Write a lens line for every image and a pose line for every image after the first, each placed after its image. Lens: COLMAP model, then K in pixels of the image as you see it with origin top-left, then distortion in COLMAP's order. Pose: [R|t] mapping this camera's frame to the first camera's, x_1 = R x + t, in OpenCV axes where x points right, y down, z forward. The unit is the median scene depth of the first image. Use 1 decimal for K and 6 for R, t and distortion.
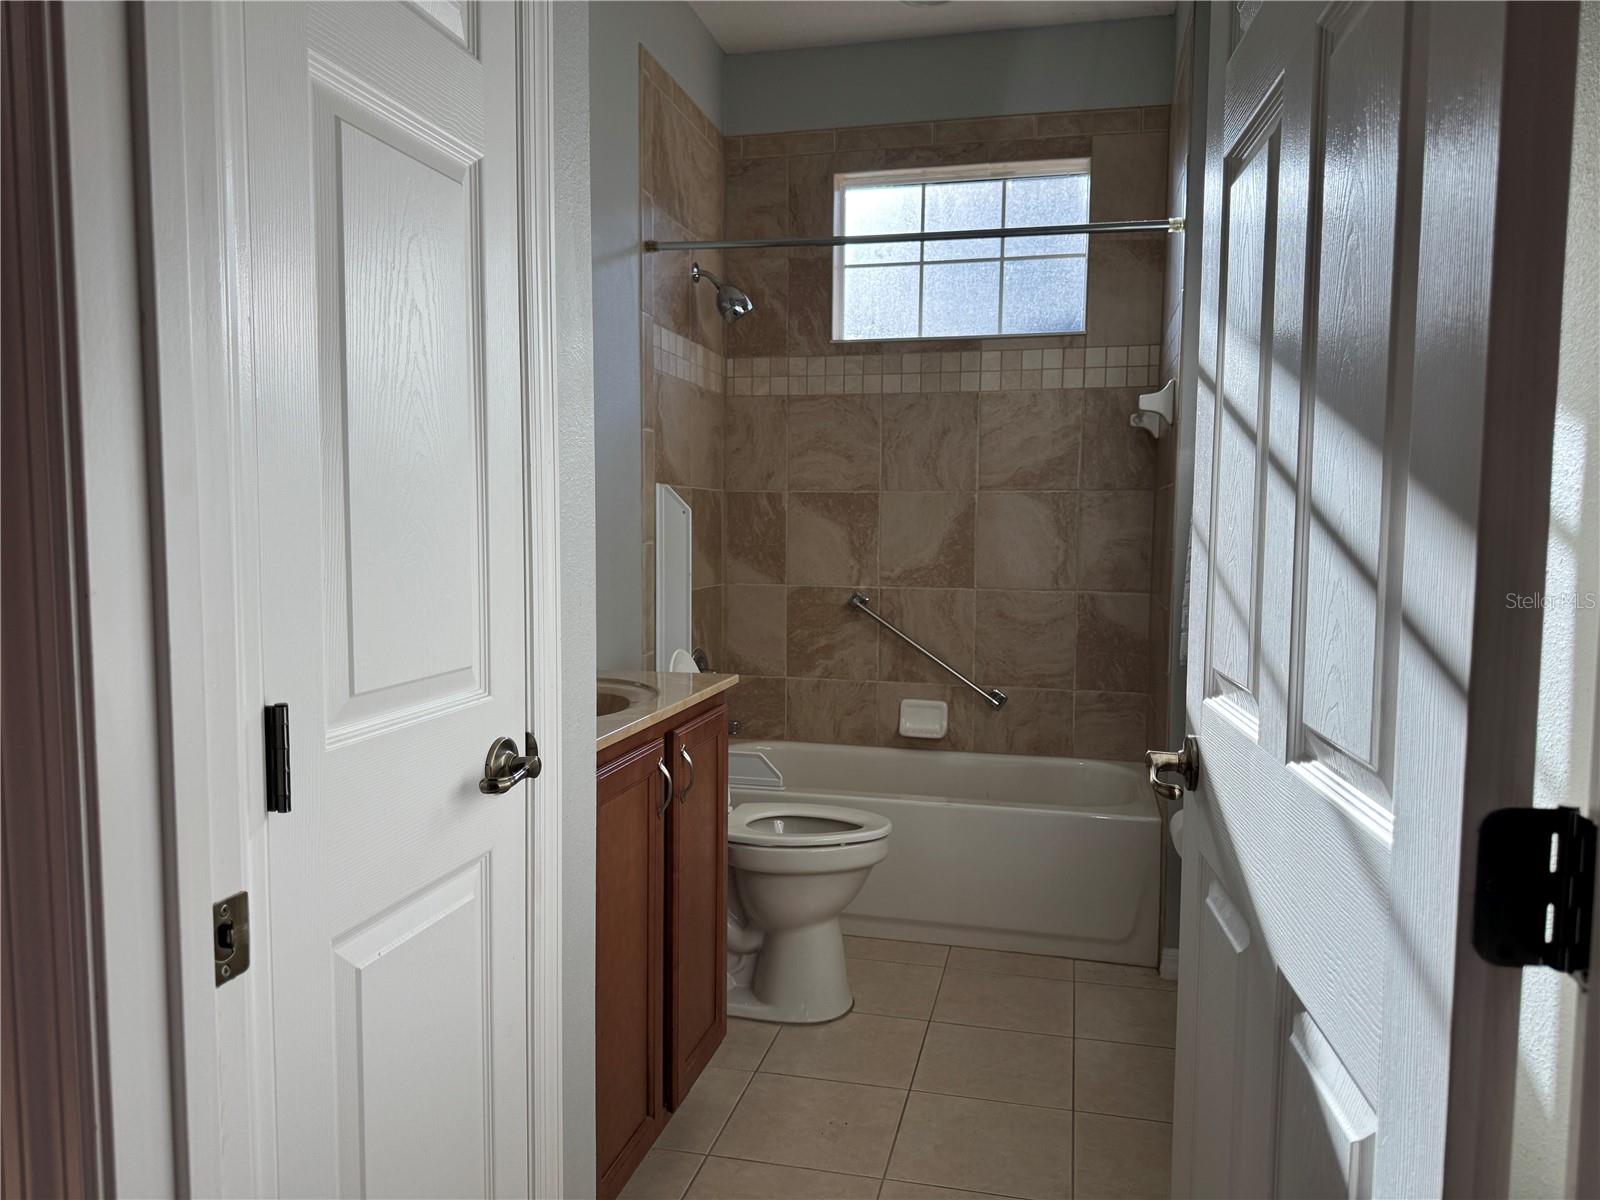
lens RADIAL K [[1120.7, 0, 786.8], [0, 1120.7, 620.4], [0, 0, 1]] dist [0.074031, -0.090300]
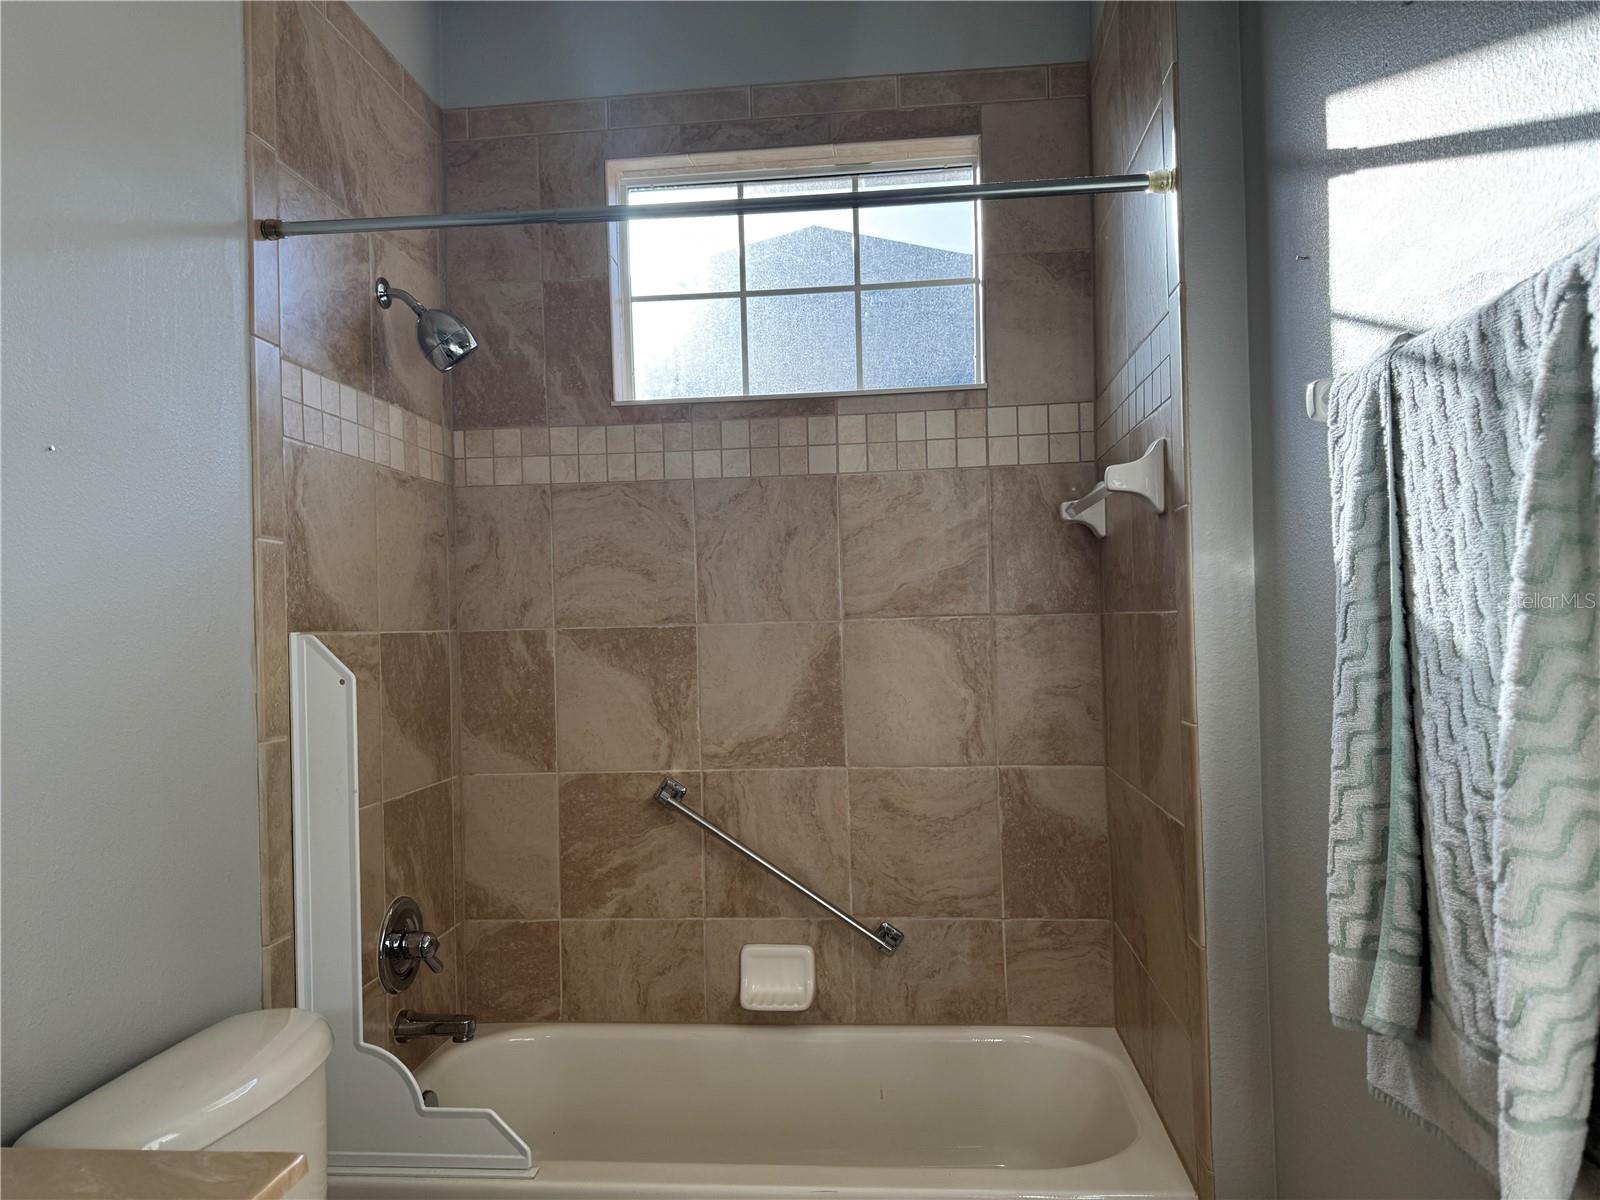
lens RADIAL K [[1120.7, 0, 800.8], [0, 1120.7, 604.5], [0, 0, 1]] dist [0.074031, -0.090300]
pose [[0.988243, -0.032529, 0.149393, 0.050687], [0.048198, 0.993565, -0.102494, -0.062306], [-0.145098, 0.108489, 0.983451, 0.379005]]
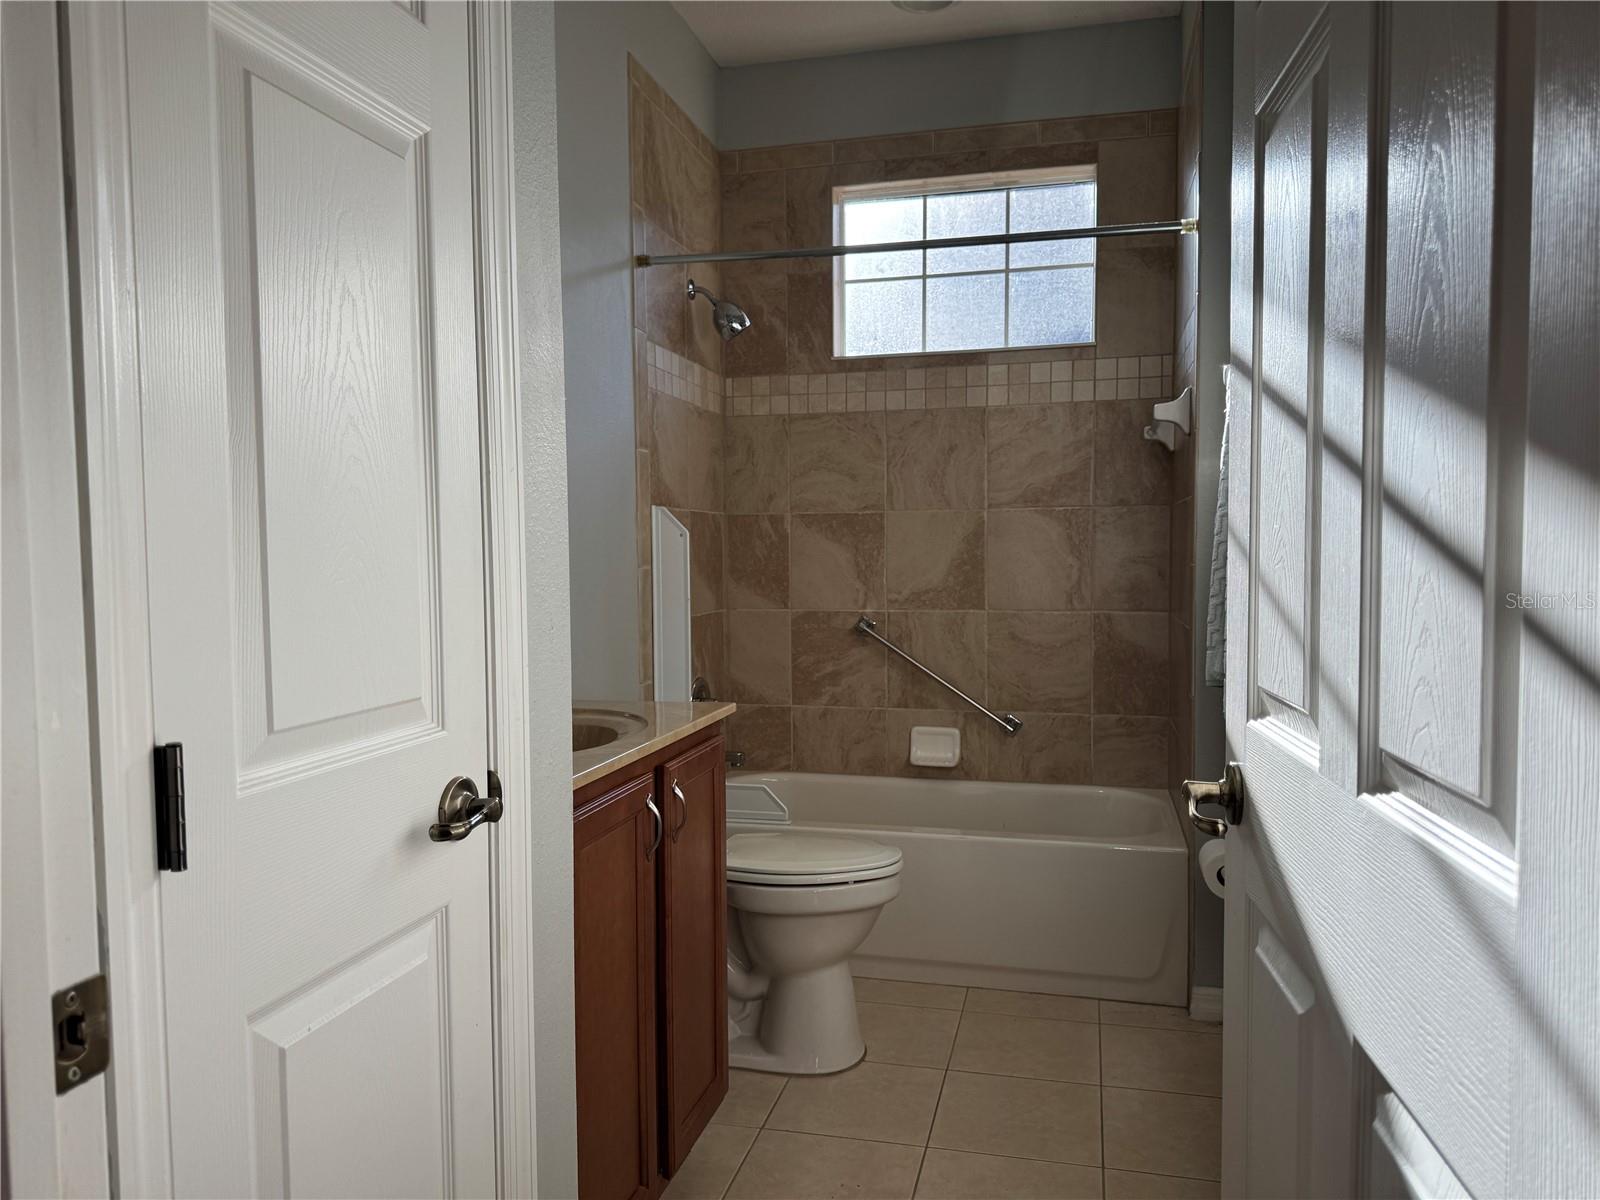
lens RADIAL K [[1120.7, 0, 790.5], [0, 1120.7, 622.4], [0, 0, 1]] dist [0.074031, -0.090300]
pose [[0.999853, -0.015972, -0.006312, 0.006378], [0.015815, 0.999585, -0.024083, 0.002829], [0.006694, 0.023980, 0.999690, 0.039546]]
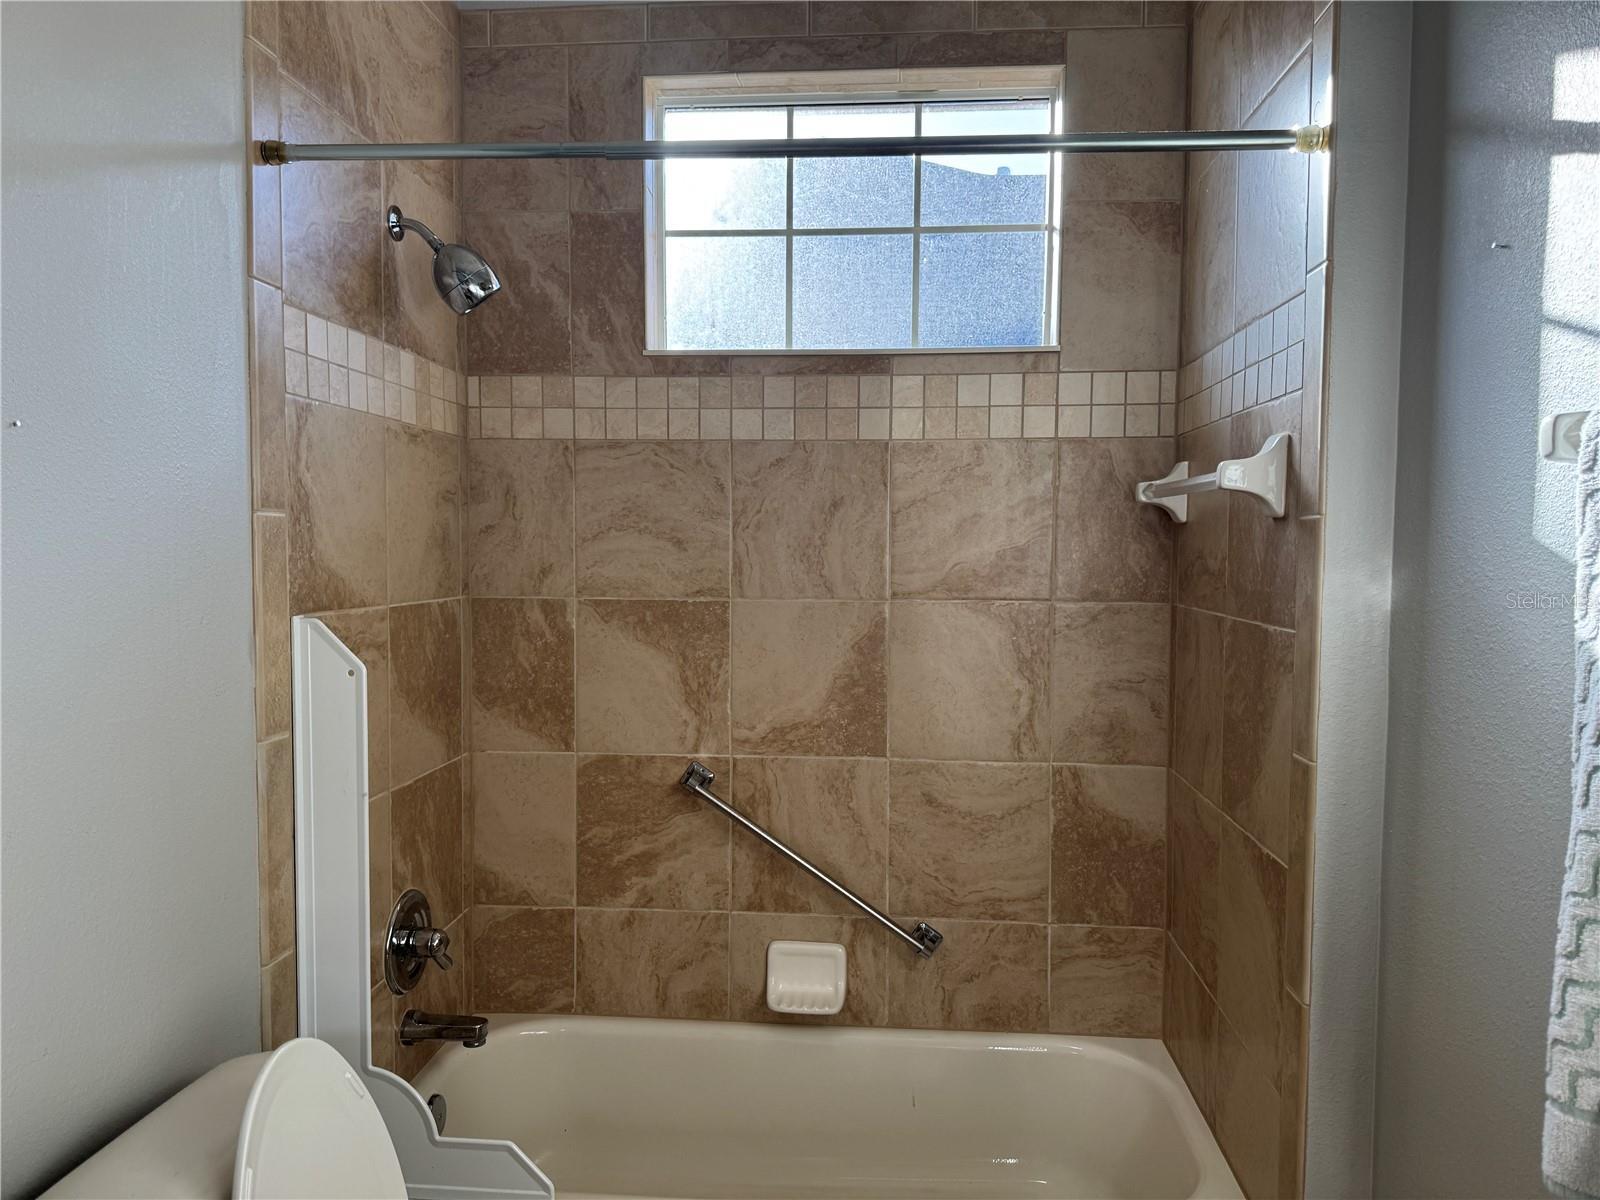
lens RADIAL K [[1120.7, 0, 801.7], [0, 1120.7, 596.4], [0, 0, 1]] dist [0.074031, -0.090300]
pose [[0.986520, -0.010633, 0.163295, 0.024751], [0.016786, 0.999198, -0.036350, -0.103725], [-0.162778, 0.038601, 0.985907, 0.438051]]
